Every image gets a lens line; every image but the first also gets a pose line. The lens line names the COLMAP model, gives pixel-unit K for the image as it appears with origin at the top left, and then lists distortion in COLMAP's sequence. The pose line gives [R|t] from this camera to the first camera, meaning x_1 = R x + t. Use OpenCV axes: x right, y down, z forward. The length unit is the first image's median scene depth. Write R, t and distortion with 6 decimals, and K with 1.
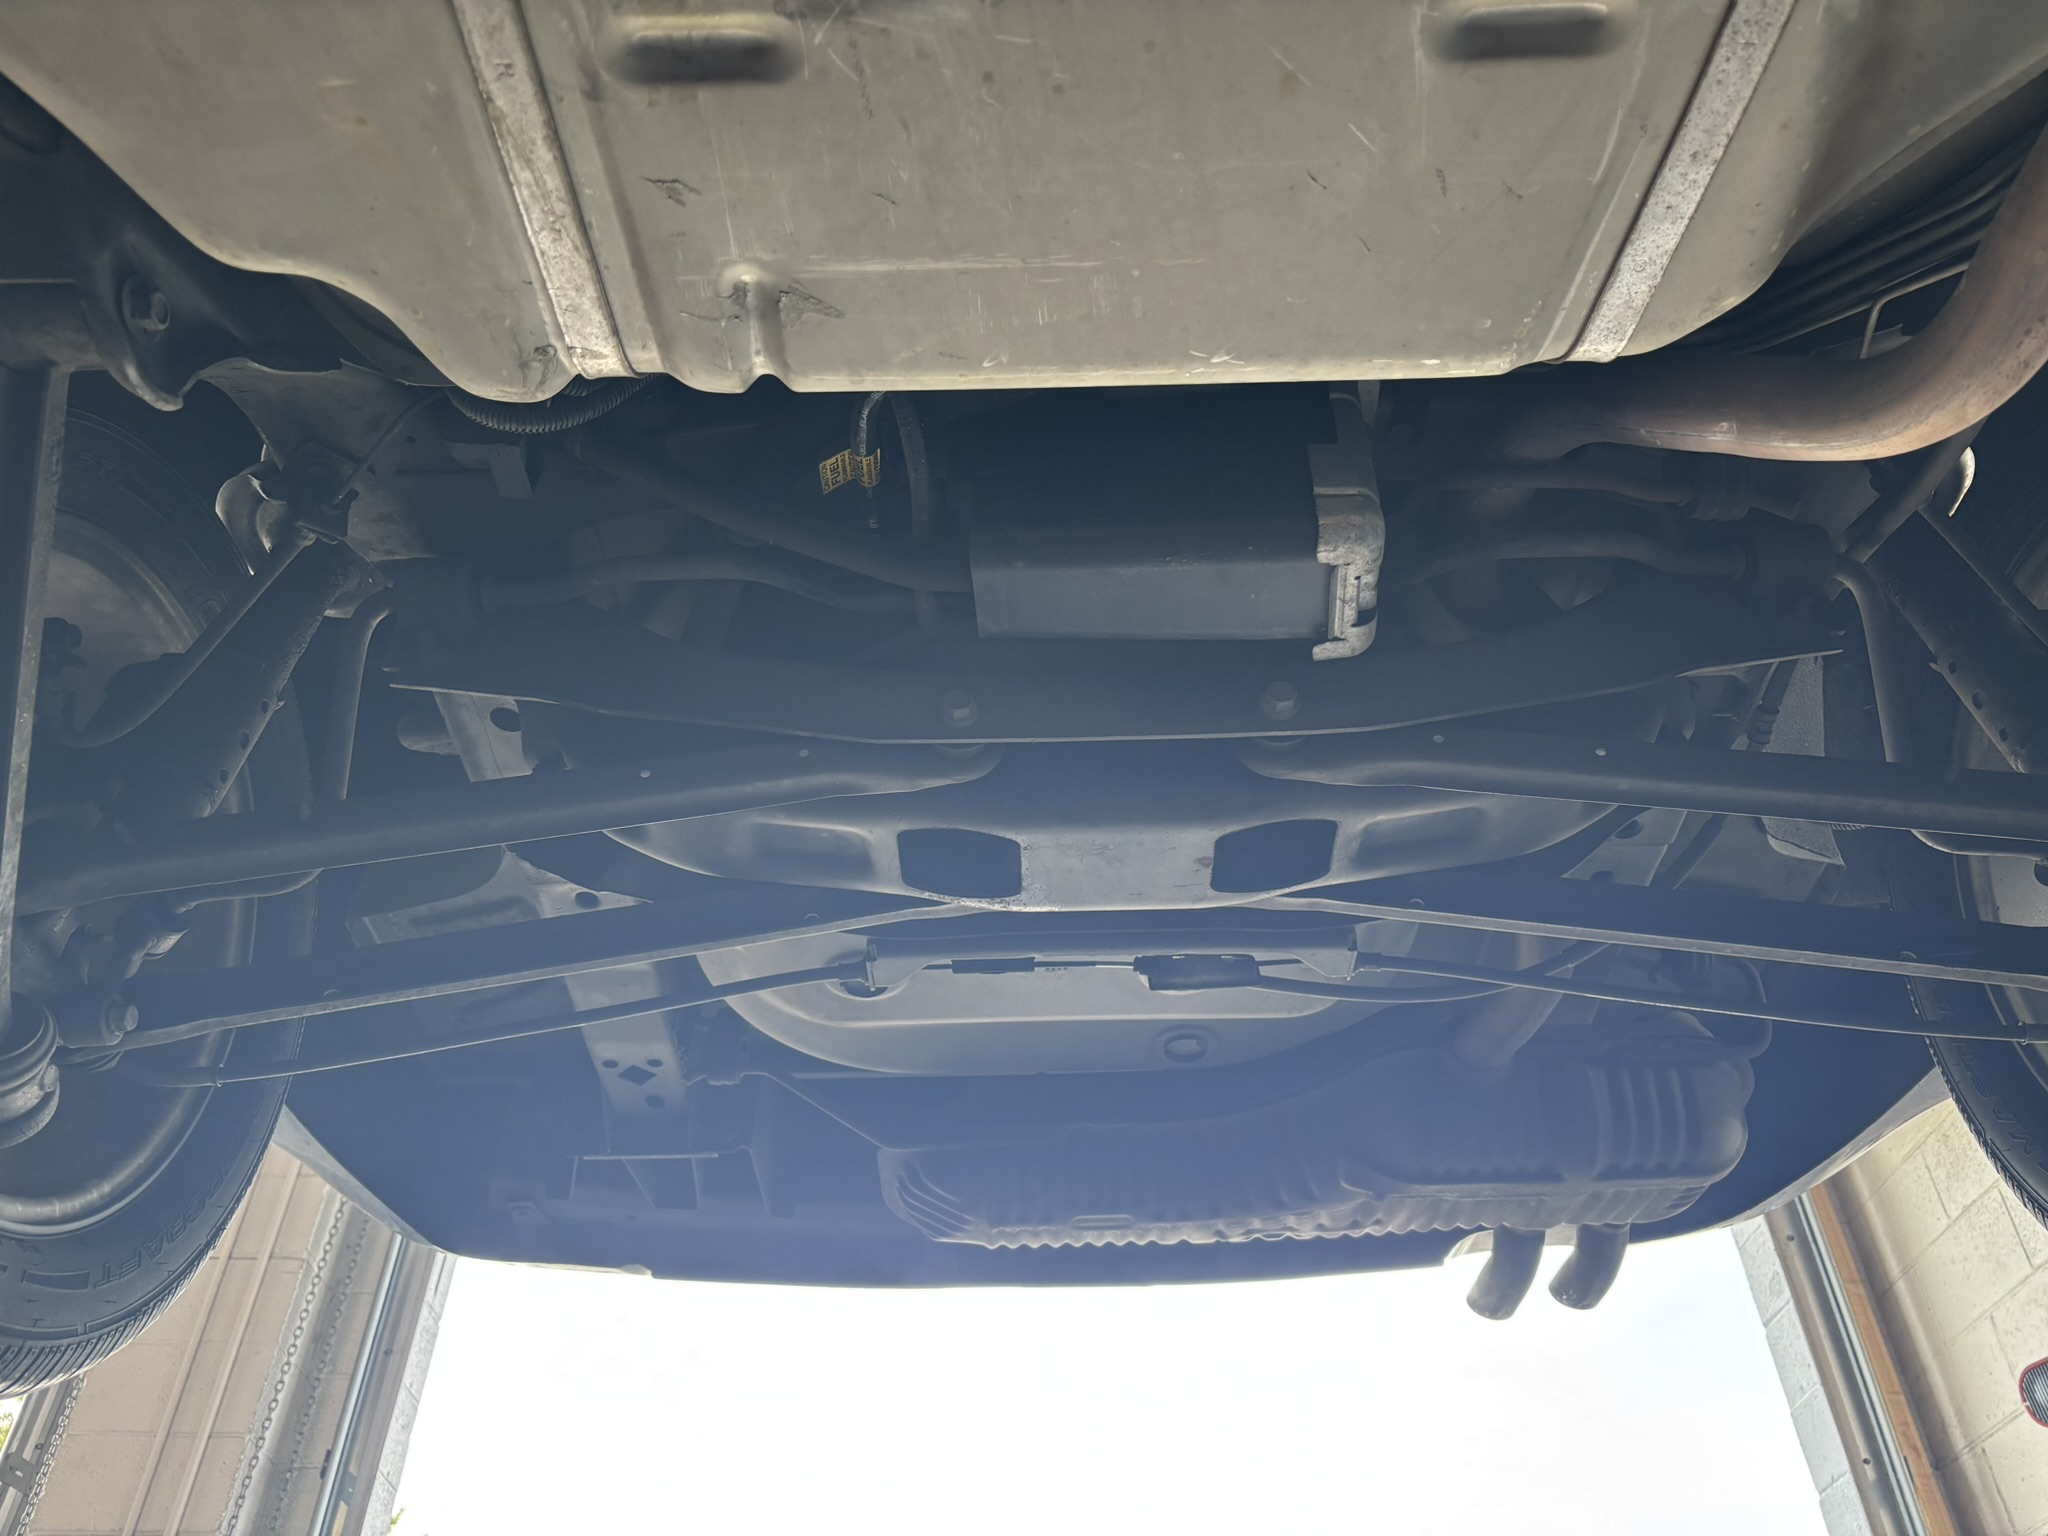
lens RADIAL K [[1563.9, 0, 1021.8], [0, 1563.9, 764.0], [0, 0, 1]] dist [0.030929, -0.033164]
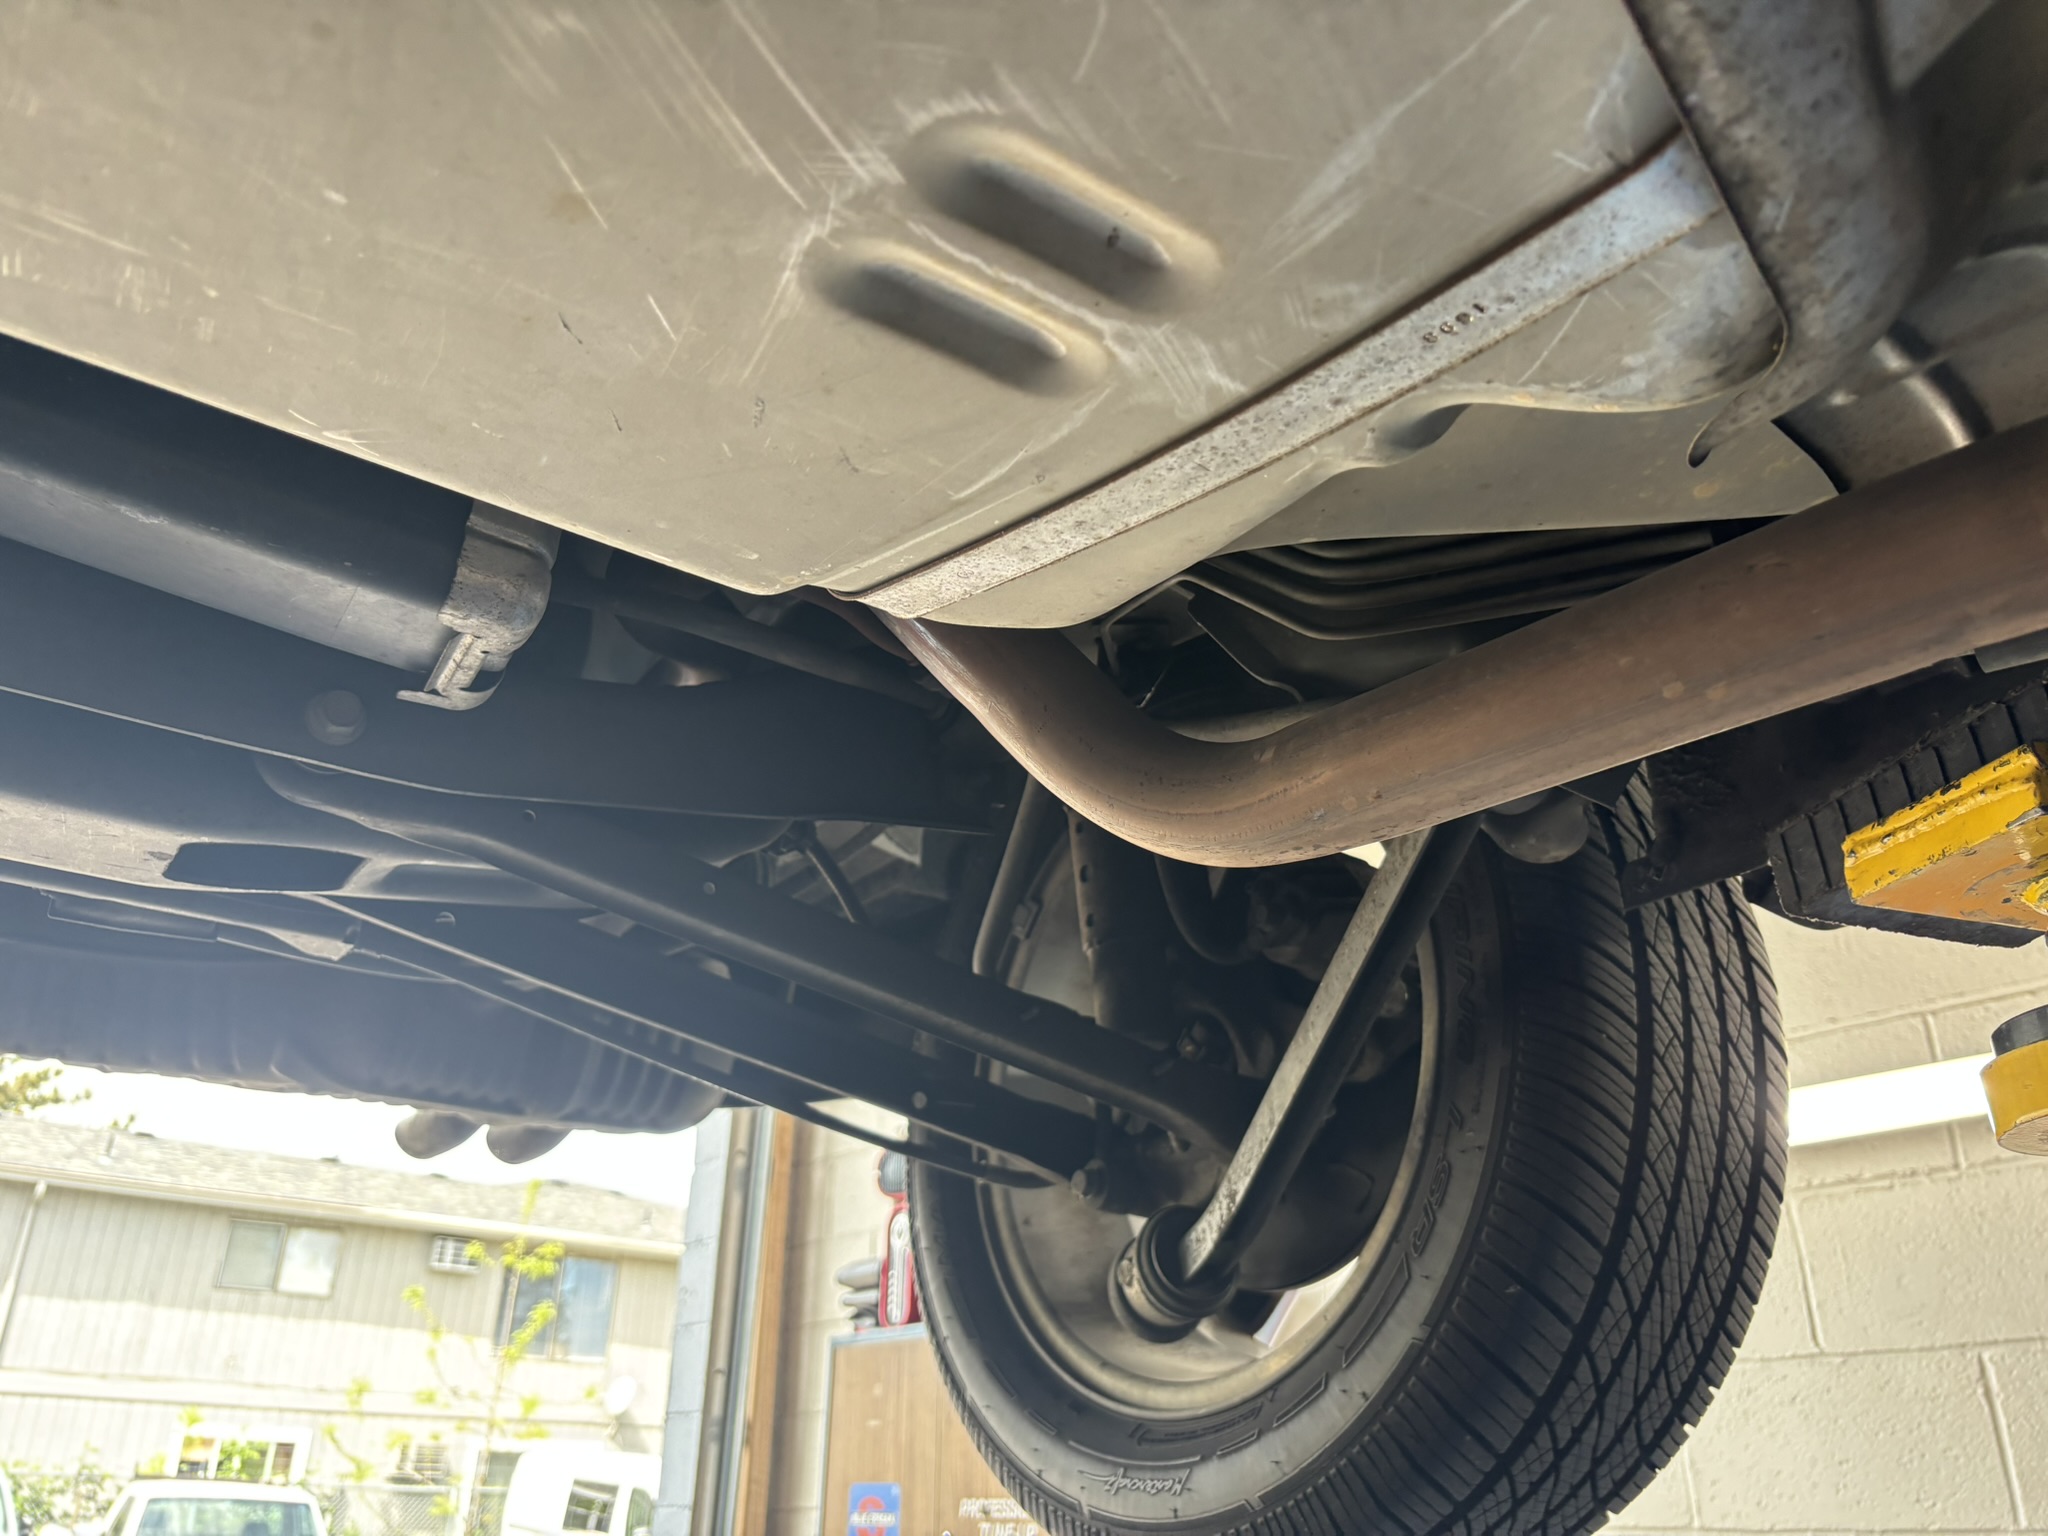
lens RADIAL K [[1563.9, 0, 1017.2], [0, 1563.9, 761.6], [0, 0, 1]] dist [0.030929, -0.033164]
pose [[0.798578, 0.268589, 0.538640, 0.044667], [-0.413053, 0.895476, 0.165862, -0.372912], [-0.437791, -0.354940, 0.826049, 0.360027]]
